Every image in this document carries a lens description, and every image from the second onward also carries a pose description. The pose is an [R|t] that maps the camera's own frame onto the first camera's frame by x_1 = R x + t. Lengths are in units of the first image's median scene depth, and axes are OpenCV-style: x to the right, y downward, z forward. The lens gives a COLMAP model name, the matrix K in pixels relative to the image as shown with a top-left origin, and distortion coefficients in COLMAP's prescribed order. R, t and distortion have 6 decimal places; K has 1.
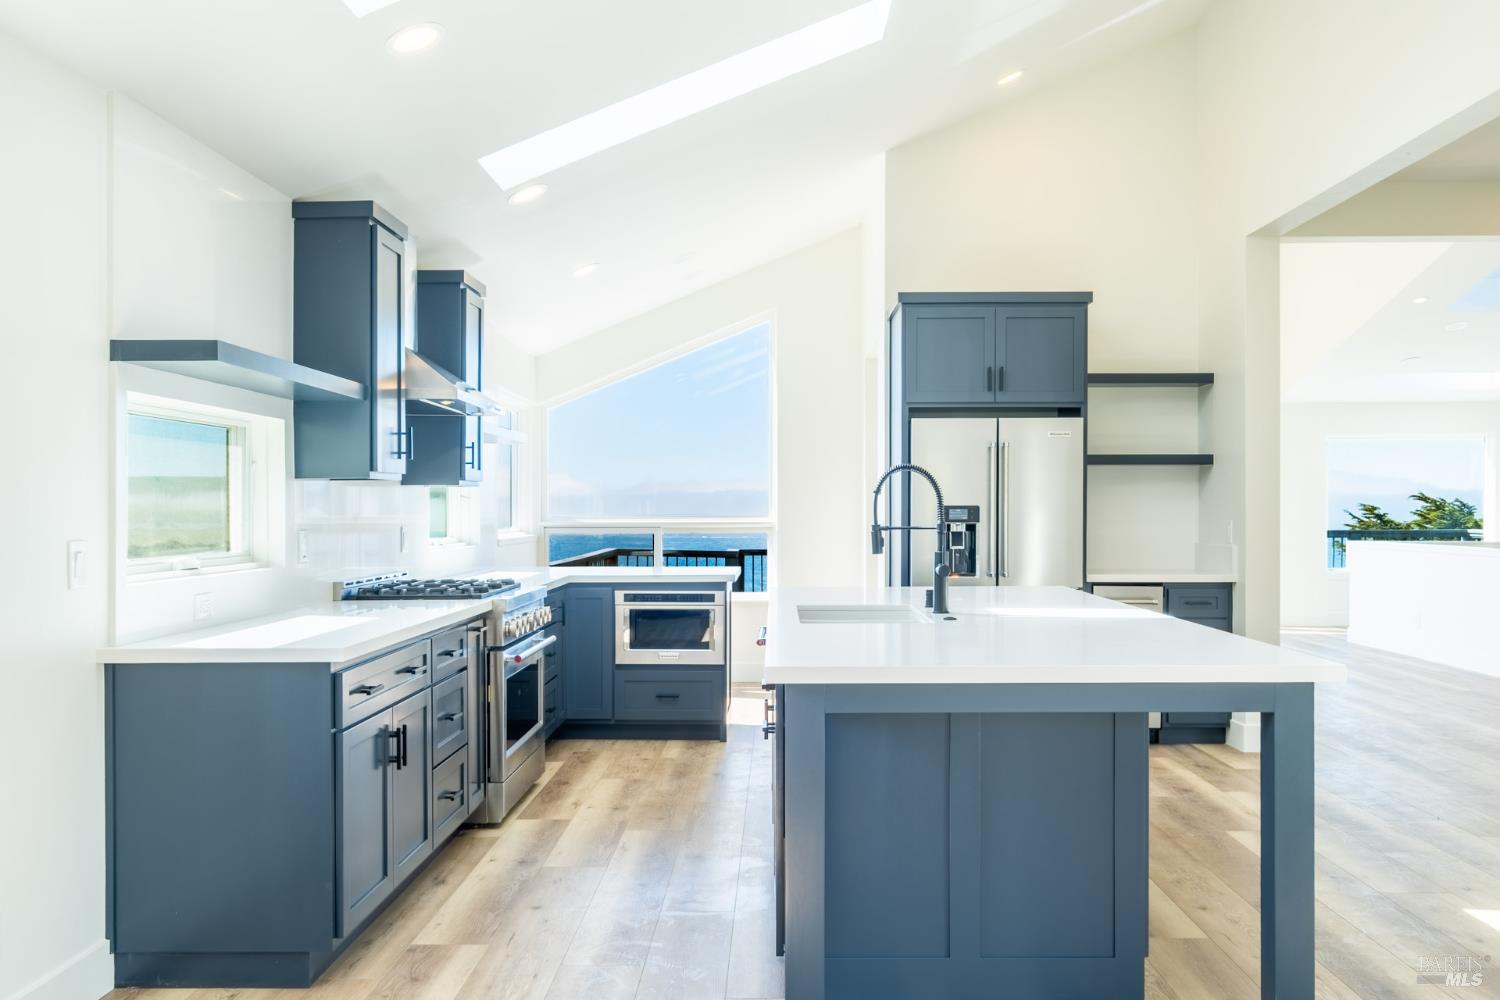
lens RADIAL K [[1353.7, 0, 750.6], [0, 1353.7, 500.8], [0, 0, 1]] dist [0.001389, 0.000062]
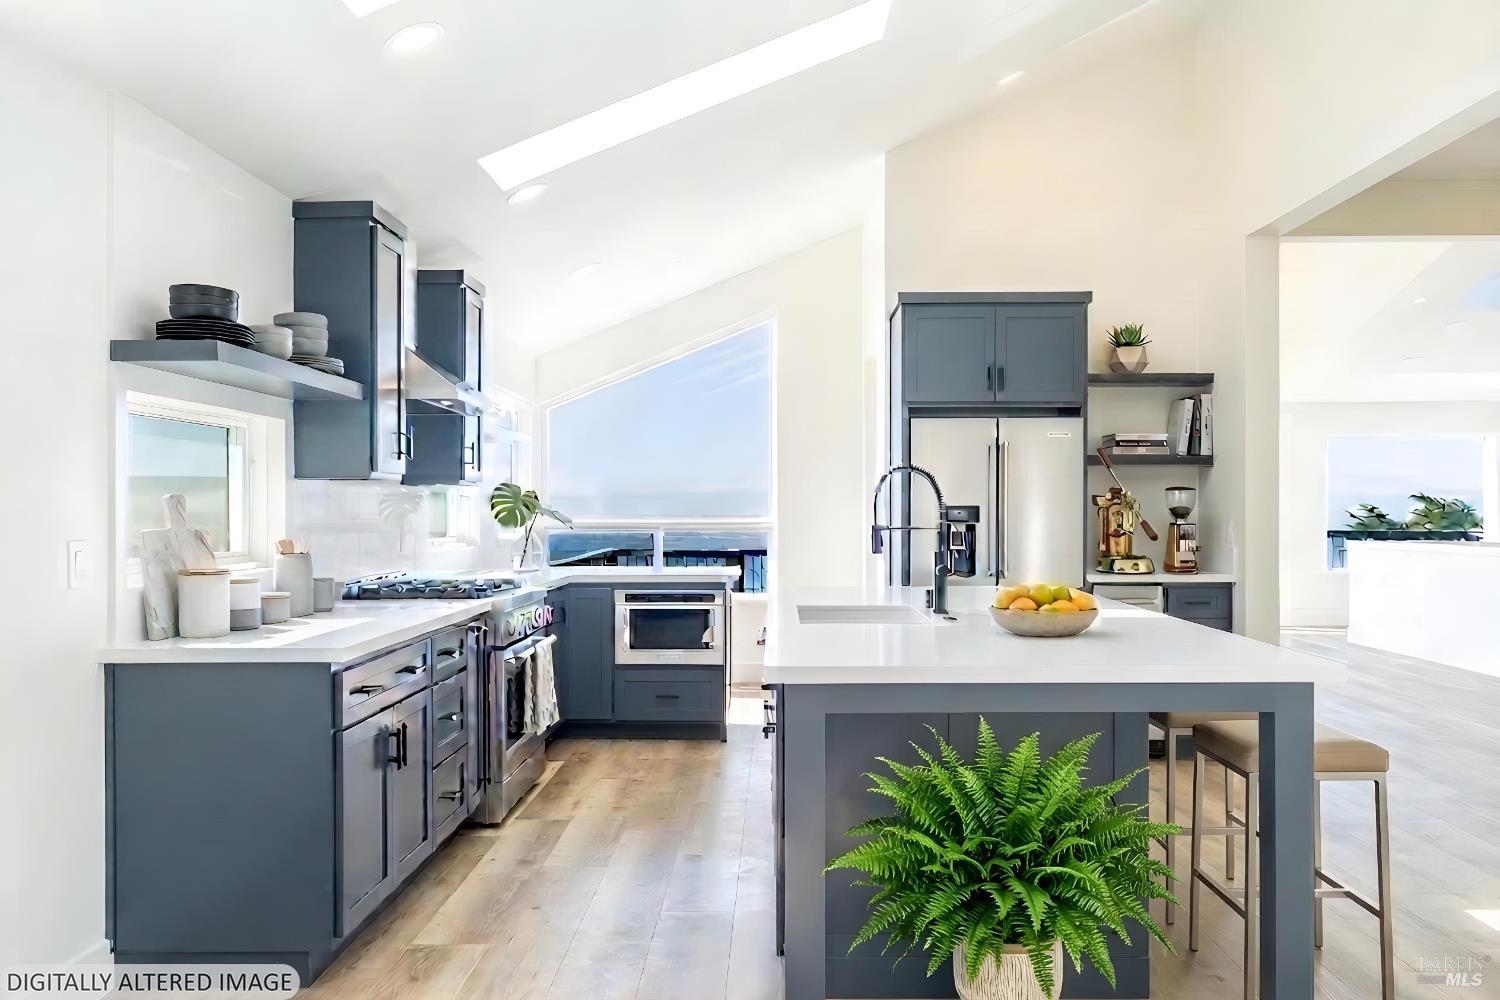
lens RADIAL K [[648.8, 0, 757.3], [0, 648.8, 501.8], [0, 0, 1]] dist [-0.001052, -0.000604]
pose [[0.999953, -0.000134, -0.009705, 0.009641], [0.000096, 0.999992, -0.003946, 0.002705], [0.009706, 0.003944, 0.999945, 0.522053]]
